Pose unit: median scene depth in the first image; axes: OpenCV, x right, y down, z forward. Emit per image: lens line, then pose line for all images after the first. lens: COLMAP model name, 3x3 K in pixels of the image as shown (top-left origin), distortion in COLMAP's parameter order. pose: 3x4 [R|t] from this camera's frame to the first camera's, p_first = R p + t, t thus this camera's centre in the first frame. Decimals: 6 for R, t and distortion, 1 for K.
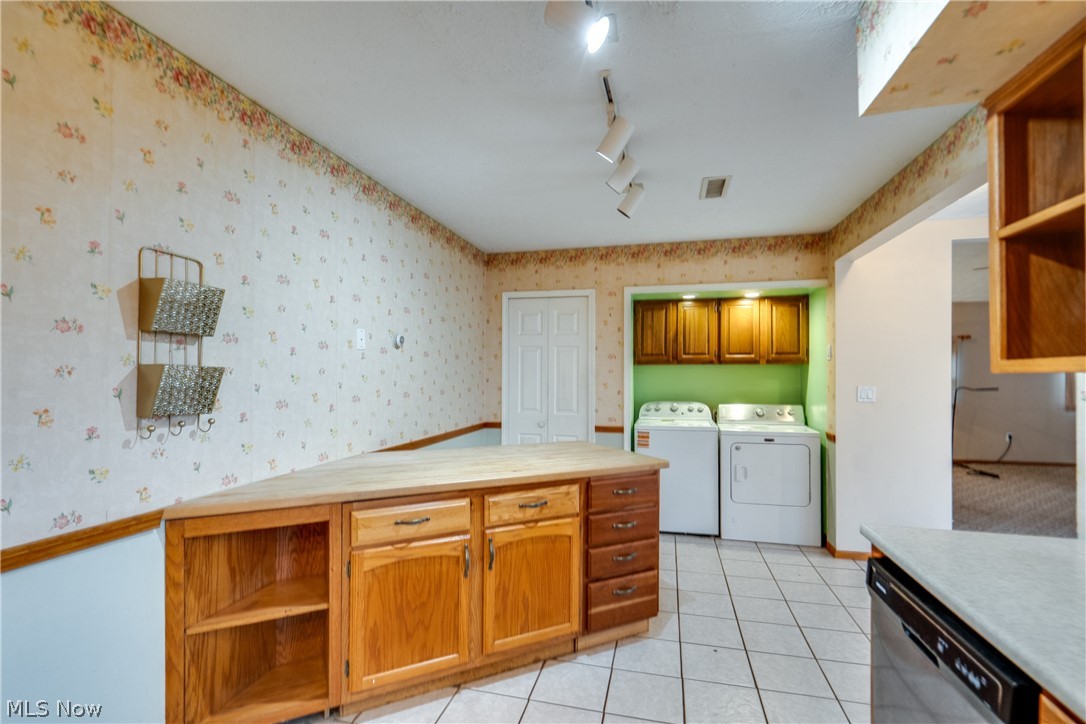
lens RADIAL K [[501.3, 0, 541.6], [0, 501.3, 371.3], [0, 0, 1]] dist [-0.012288, 0.004844]
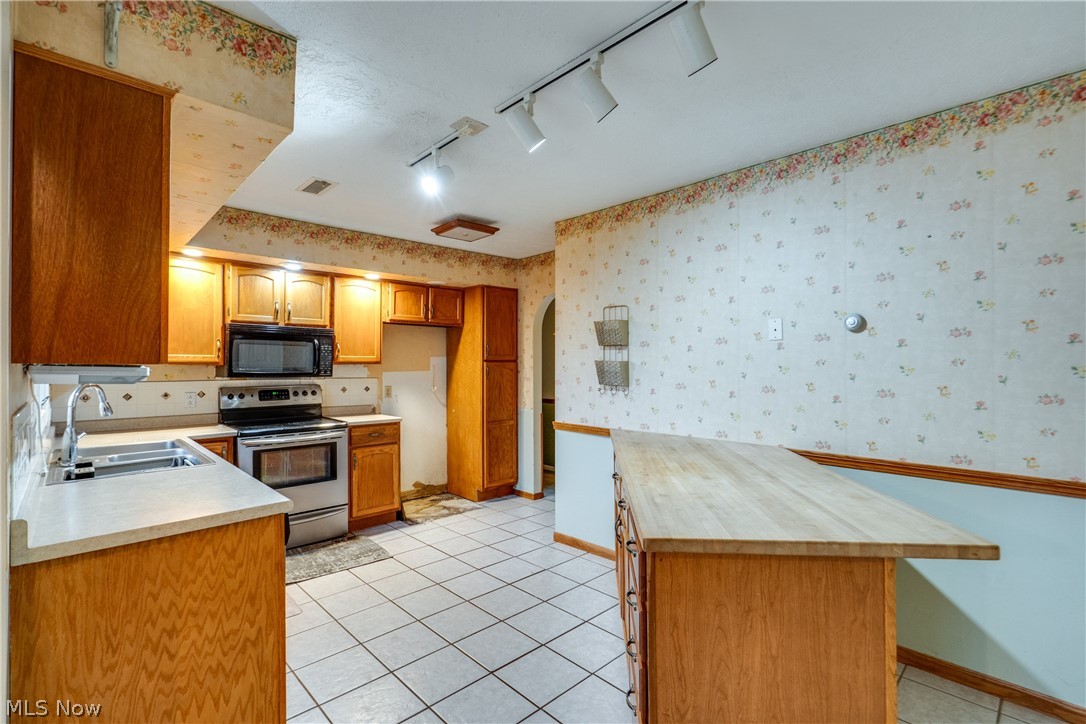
lens RADIAL K [[501.3, 0, 544.7], [0, 501.3, 362.4], [0, 0, 1]] dist [-0.012288, 0.004844]
pose [[-0.535339, -0.004107, -0.844627, 0.454548], [0.004790, 0.999957, -0.007898, 0.003980], [0.844623, -0.008273, -0.535297, 0.728702]]
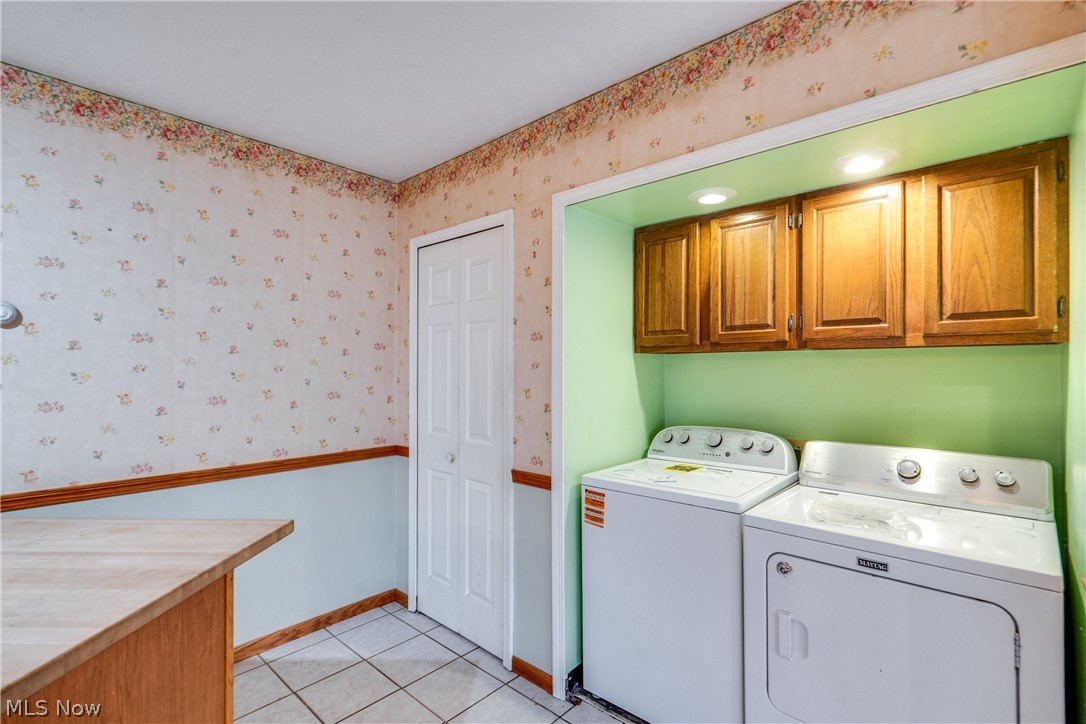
lens RADIAL K [[501.3, 0, 568.8], [0, 501.3, 368.1], [0, 0, 1]] dist [-0.012288, 0.004844]
pose [[0.891109, -0.000607, -0.453789, 0.403223], [0.002210, 0.999993, 0.003003, 0.001086], [0.453784, -0.003679, 0.891104, 0.568966]]
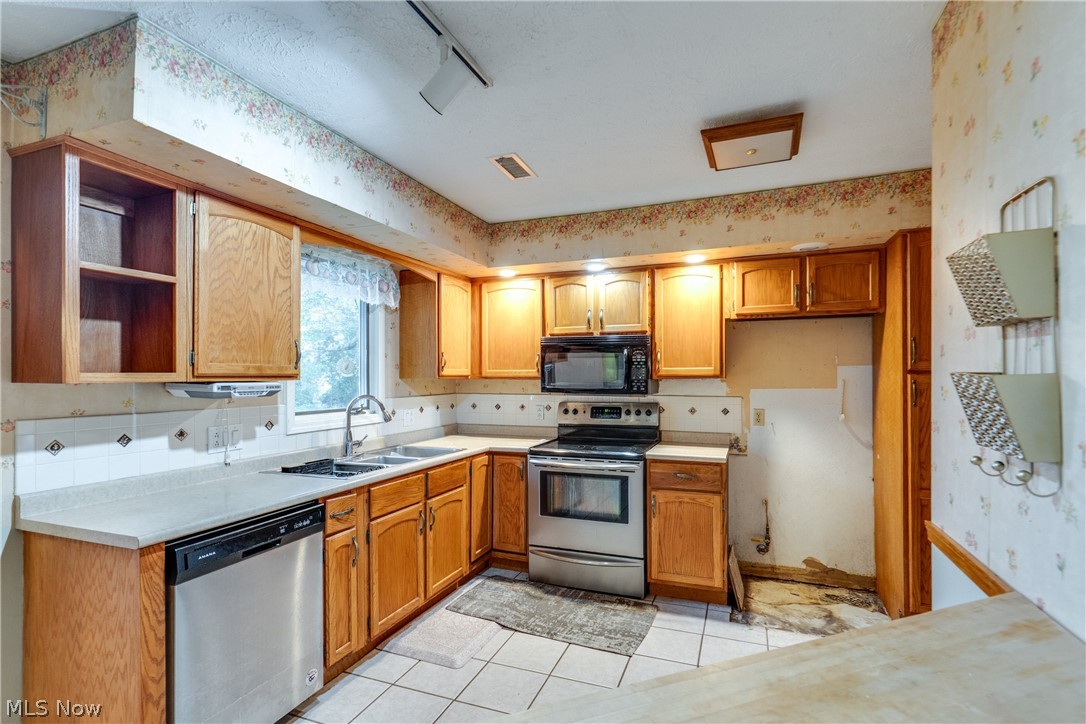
lens RADIAL K [[501.3, 0, 544.4], [0, 501.3, 375.5], [0, 0, 1]] dist [-0.012288, 0.004844]
pose [[-0.991003, 0.002616, 0.133815, -0.100098], [0.001613, 0.999970, -0.007606, -0.001556], [-0.133831, -0.007322, -0.990977, 0.655785]]
